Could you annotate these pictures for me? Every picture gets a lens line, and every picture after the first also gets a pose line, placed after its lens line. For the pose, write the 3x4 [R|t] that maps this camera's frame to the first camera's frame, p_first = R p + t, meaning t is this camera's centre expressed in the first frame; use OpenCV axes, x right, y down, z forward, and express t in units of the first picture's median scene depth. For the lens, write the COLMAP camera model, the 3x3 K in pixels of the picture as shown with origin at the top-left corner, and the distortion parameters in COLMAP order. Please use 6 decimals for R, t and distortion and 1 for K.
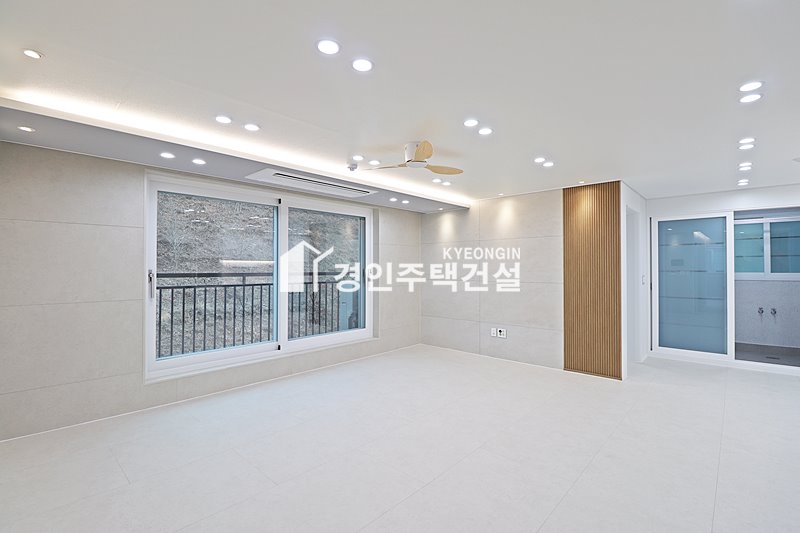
lens RADIAL K [[372.8, 0, 402.6], [0, 372.8, 261.6], [0, 0, 1]] dist [0.005686, -0.013732]
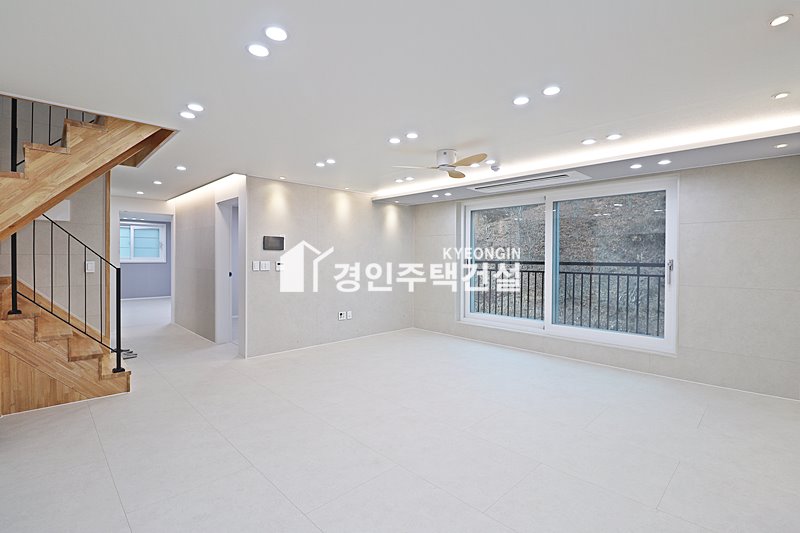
lens RADIAL K [[385.0, 0, 400.0], [0, 385.0, 266.5], [0, 0, 1]] dist [0.001284, 0.000031]
pose [[-0.077203, 0.023819, -0.996731, 0.840479], [0.012392, 0.999660, 0.022929, 0.011108], [0.996938, -0.010582, -0.077472, 0.632518]]
